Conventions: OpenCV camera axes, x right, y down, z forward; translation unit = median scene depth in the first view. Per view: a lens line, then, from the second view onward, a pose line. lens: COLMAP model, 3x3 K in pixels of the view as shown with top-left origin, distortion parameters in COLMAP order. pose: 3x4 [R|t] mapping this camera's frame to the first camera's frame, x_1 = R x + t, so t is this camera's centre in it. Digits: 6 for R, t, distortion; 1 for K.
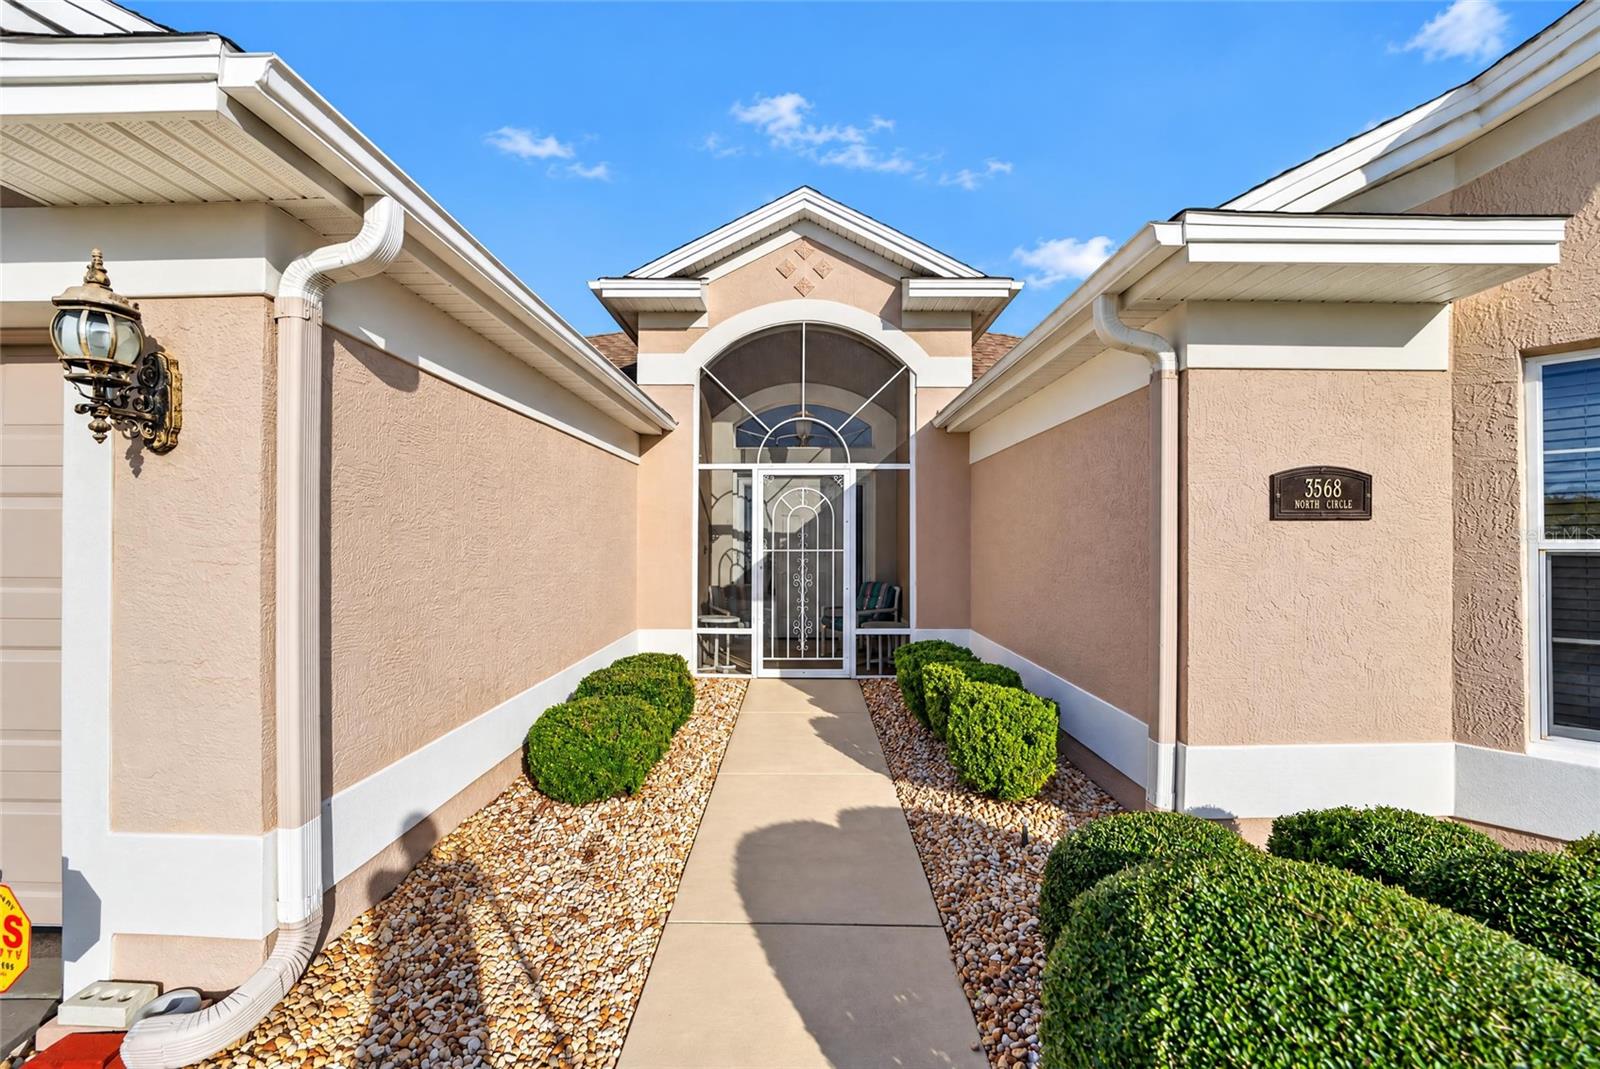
lens RADIAL K [[580.6, 0, 800.0], [0, 580.6, 534.5], [0, 0, 1]] dist [-0.000742, -0.000072]
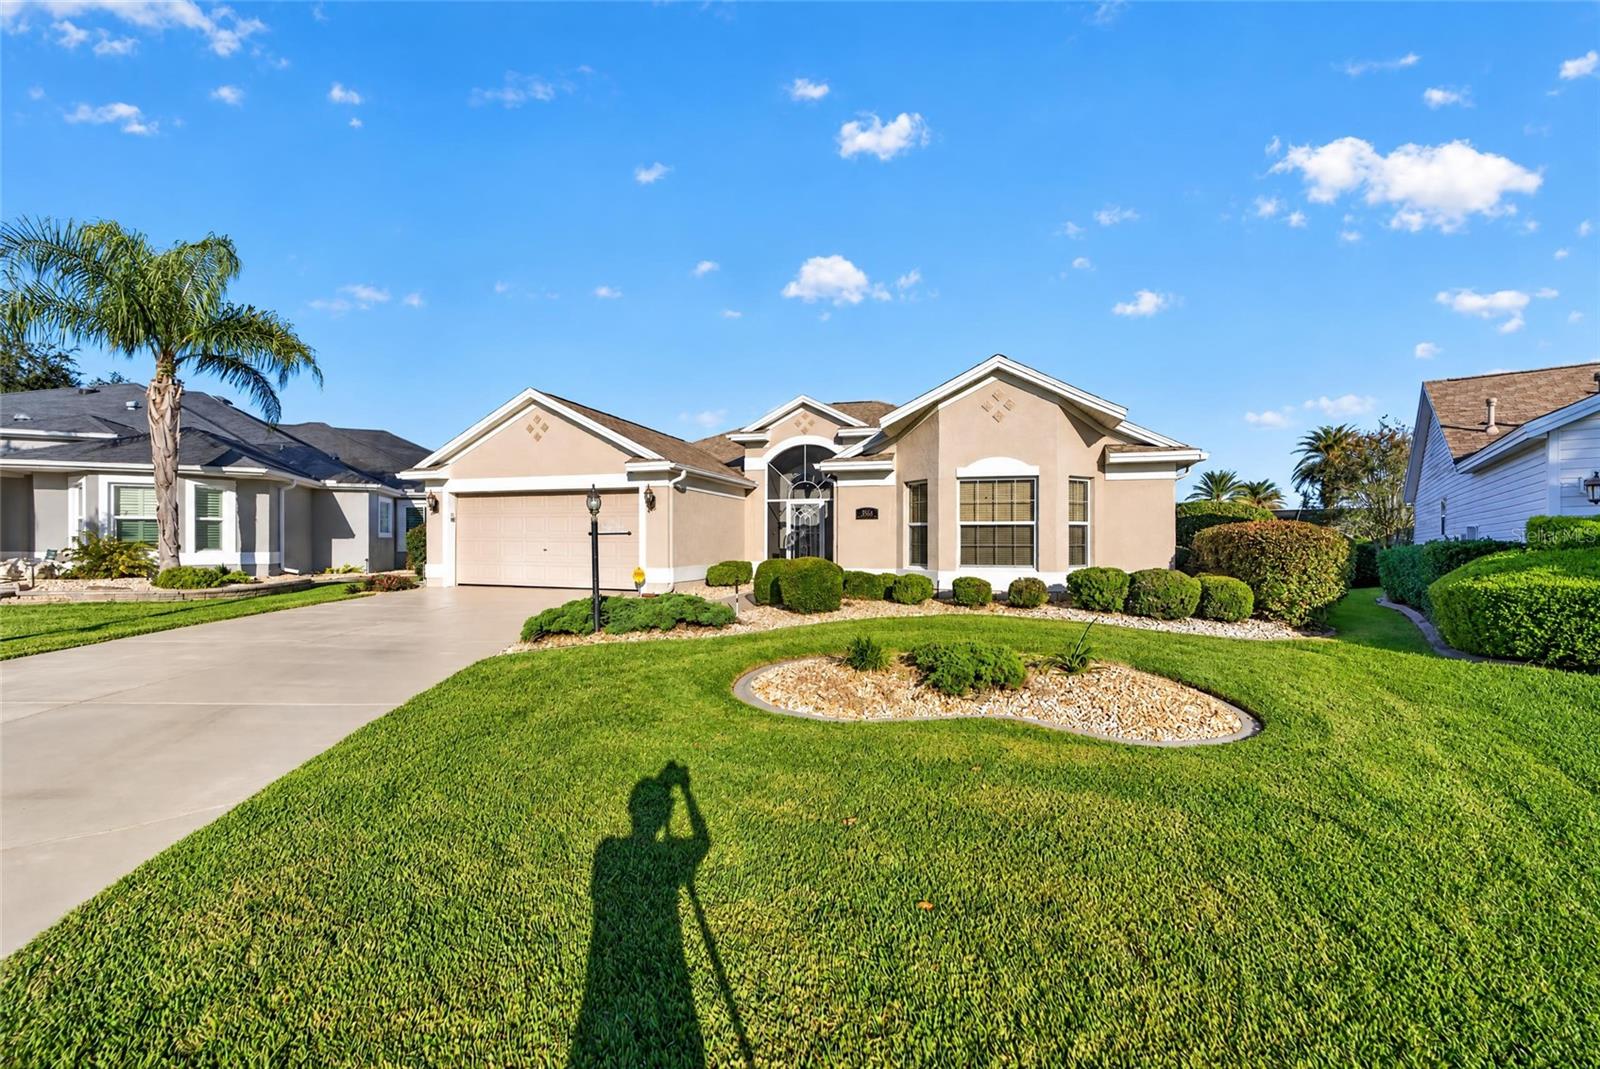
lens RADIAL K [[580.6, 0, 800.0], [0, 580.6, 534.5], [0, 0, 1]] dist [-0.000742, -0.000072]
pose [[0.959148, -0.000646, -0.282905, 0.718069], [-0.001677, 0.999967, -0.007966, 0.055256], [0.282901, 0.008115, 0.959115, -1.477767]]
